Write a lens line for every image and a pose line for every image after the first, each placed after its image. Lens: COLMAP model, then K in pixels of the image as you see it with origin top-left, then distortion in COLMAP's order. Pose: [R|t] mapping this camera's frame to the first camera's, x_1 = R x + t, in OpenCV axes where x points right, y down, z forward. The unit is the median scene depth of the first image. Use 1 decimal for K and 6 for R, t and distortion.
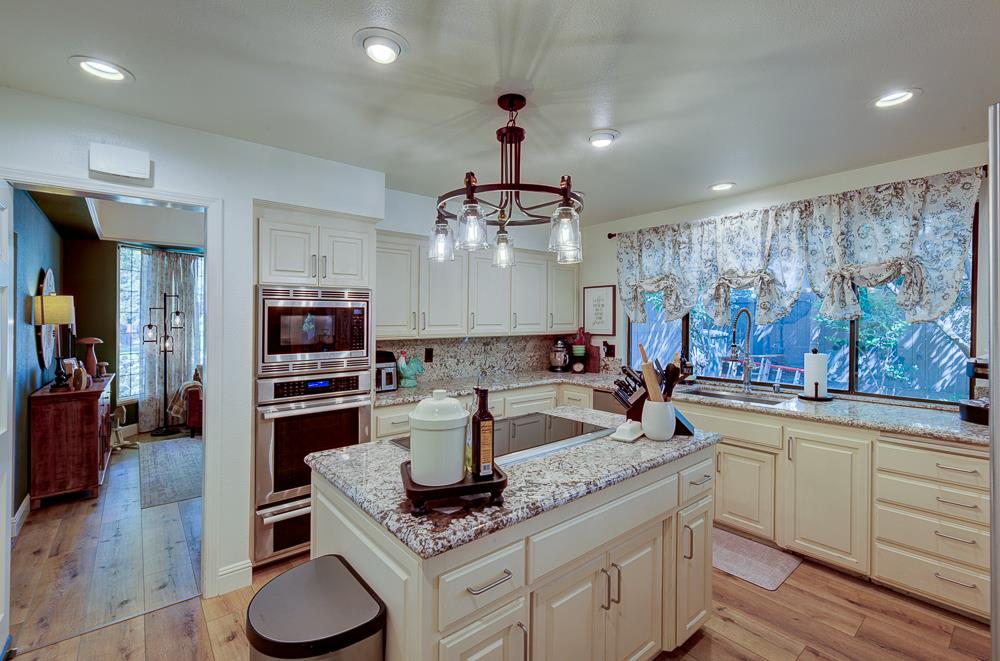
lens RADIAL K [[443.8, 0, 502.0], [0, 443.8, 321.7], [0, 0, 1]] dist [-0.000220, -0.001198]
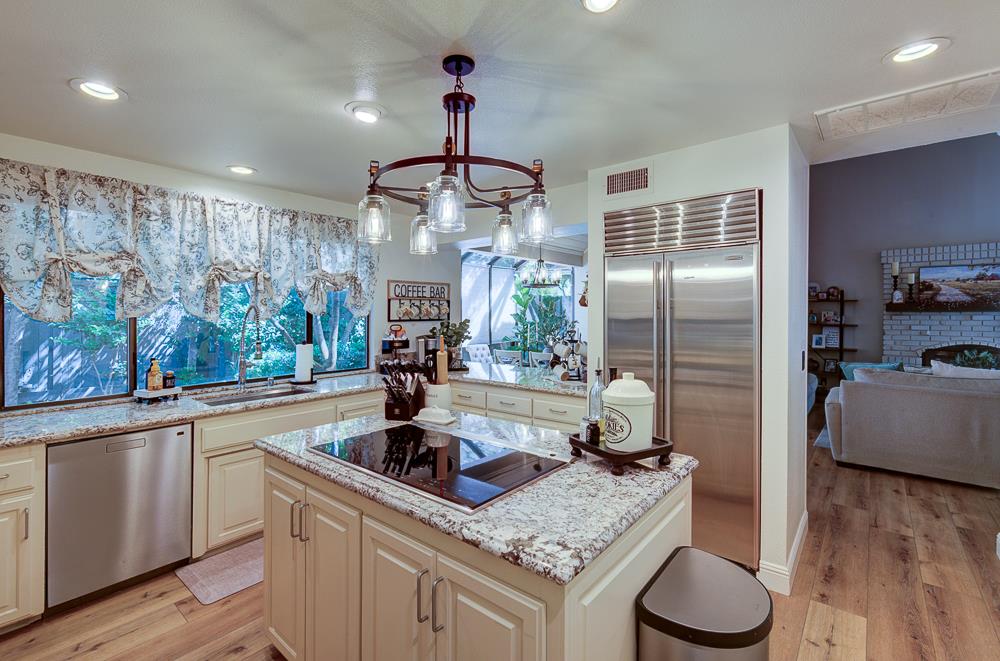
lens RADIAL K [[443.8, 0, 520.4], [0, 443.8, 315.0], [0, 0, 1]] dist [-0.000220, -0.001198]
pose [[-0.206950, -0.001318, 0.978351, -0.494894], [0.007361, 0.999969, 0.002904, -0.004343], [-0.978324, 0.007802, -0.206934, 0.602764]]
